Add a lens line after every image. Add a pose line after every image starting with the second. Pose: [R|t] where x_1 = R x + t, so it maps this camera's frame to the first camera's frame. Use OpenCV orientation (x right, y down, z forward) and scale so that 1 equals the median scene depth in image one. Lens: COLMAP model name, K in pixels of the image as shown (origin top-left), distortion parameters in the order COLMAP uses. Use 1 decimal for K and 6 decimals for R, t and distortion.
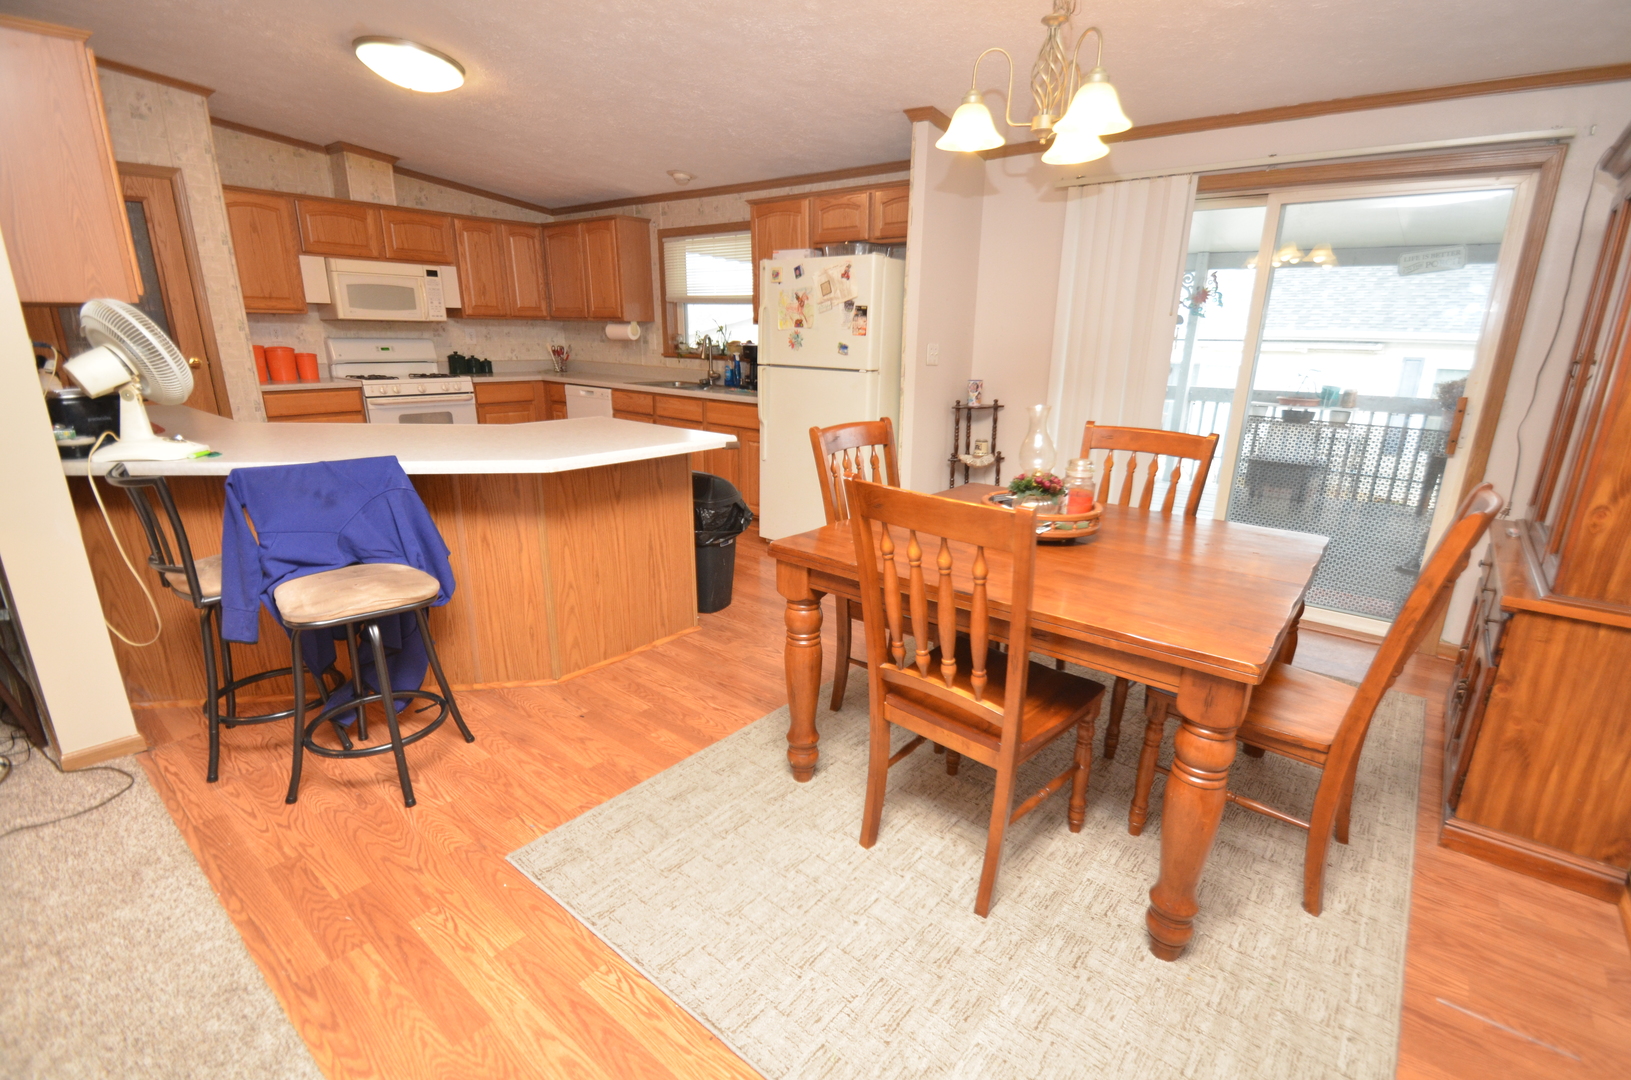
lens RADIAL K [[741.3, 0, 829.3], [0, 741.3, 557.8], [0, 0, 1]] dist [0.016581, -0.018397]
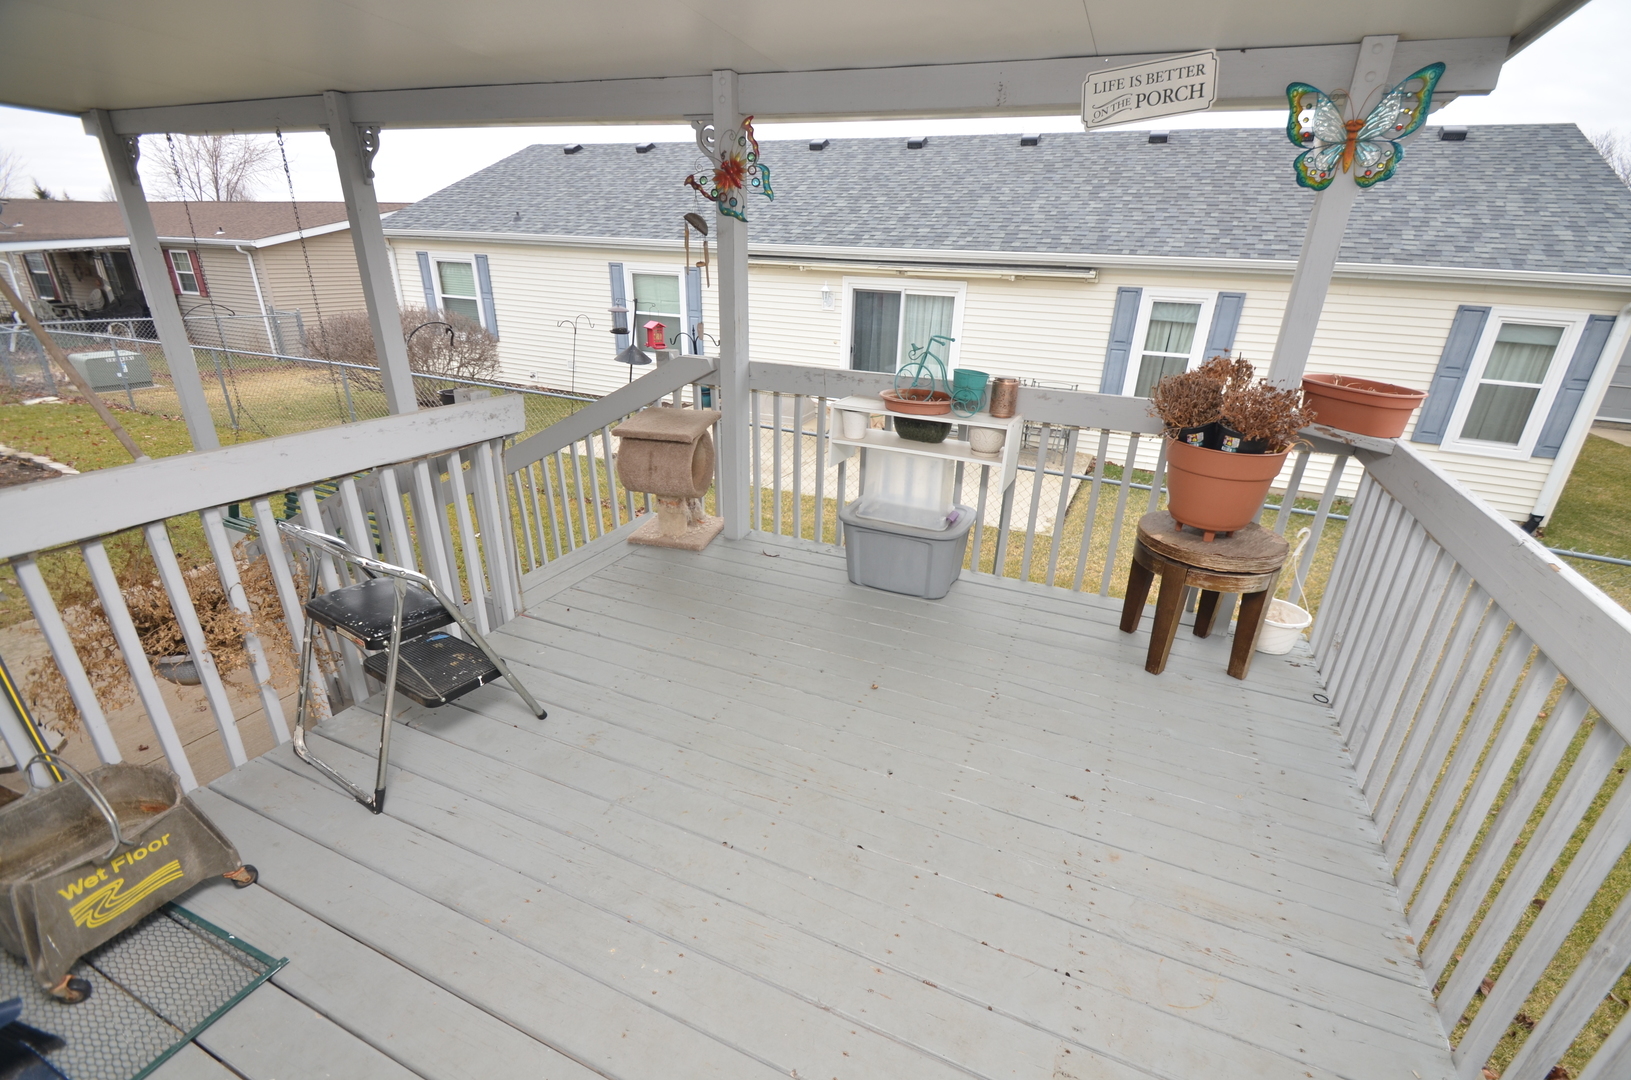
lens RADIAL K [[718.3, 0, 826.3], [0, 718.3, 561.6], [0, 0, 1]] dist [0.014636, -0.015394]
pose [[0.964379, -0.091176, 0.248313, 0.709715], [0.061592, 0.990316, 0.124420, -0.266922], [-0.257253, -0.104693, 0.960656, 0.866022]]
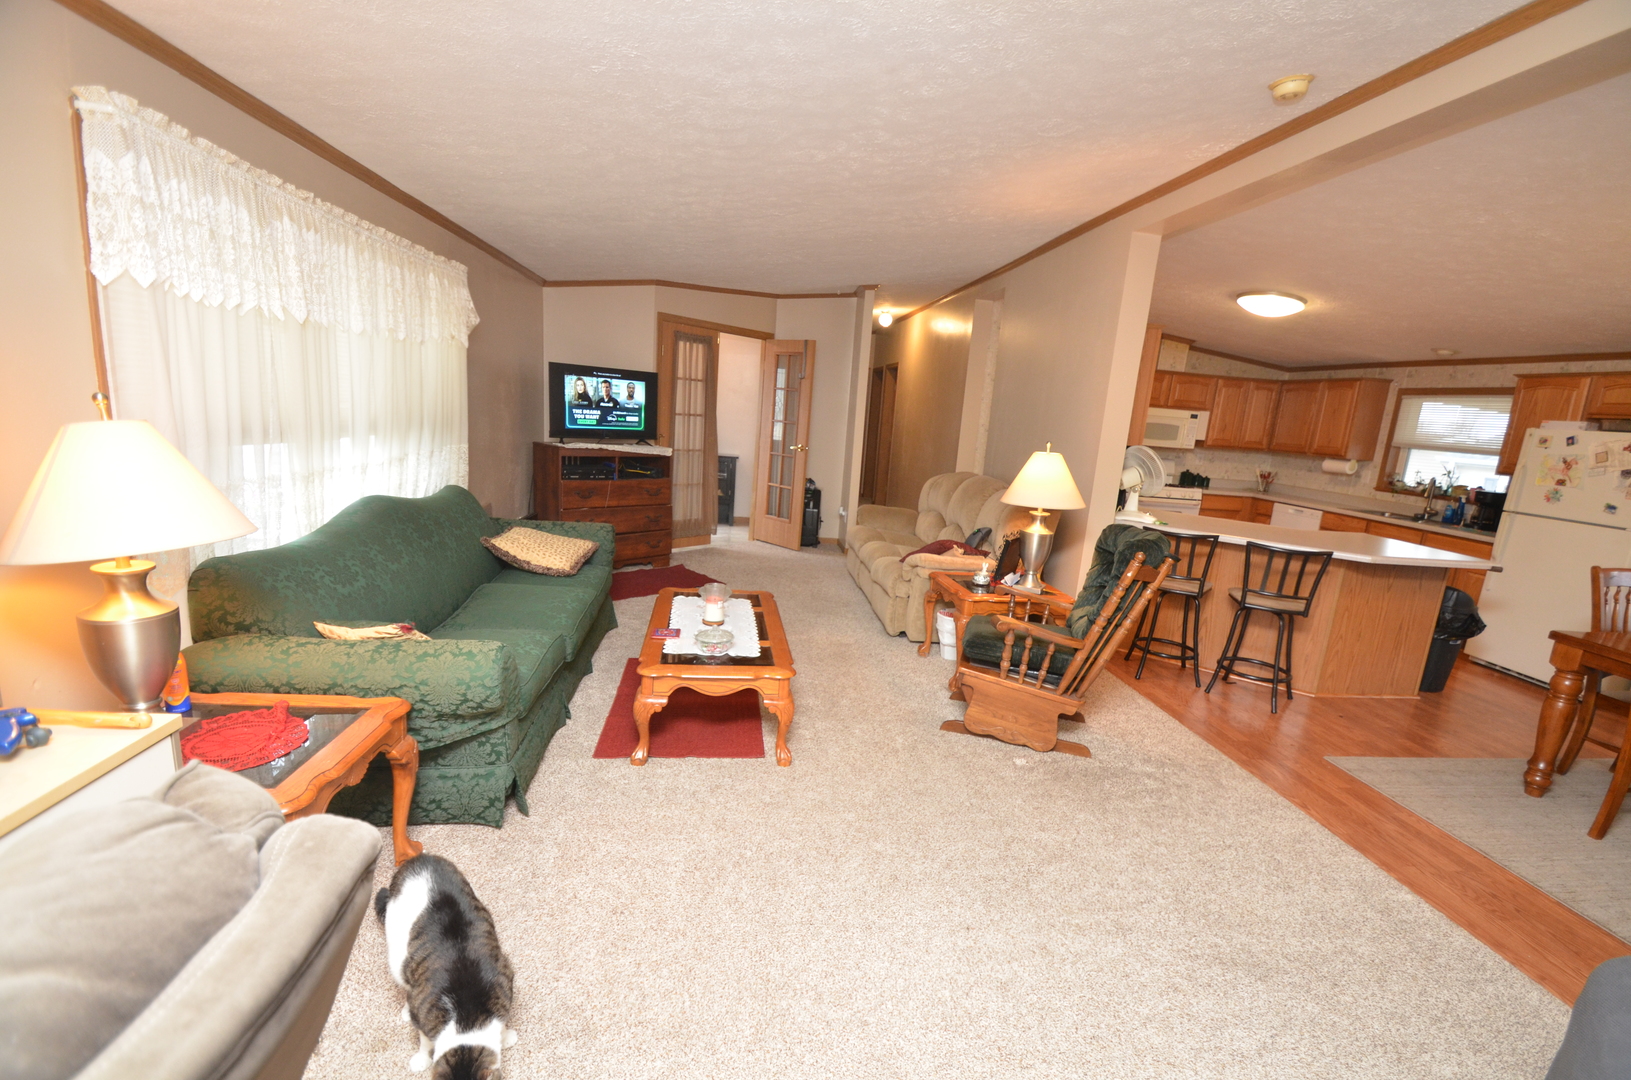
lens RADIAL K [[718.3, 0, 826.3], [0, 718.3, 561.6], [0, 0, 1]] dist [0.014636, -0.015394]
pose [[0.722071, 0.179513, -0.668124, -0.104520], [-0.261898, 0.964802, -0.023820, 0.144461], [0.640331, 0.192180, 0.743669, -0.595452]]
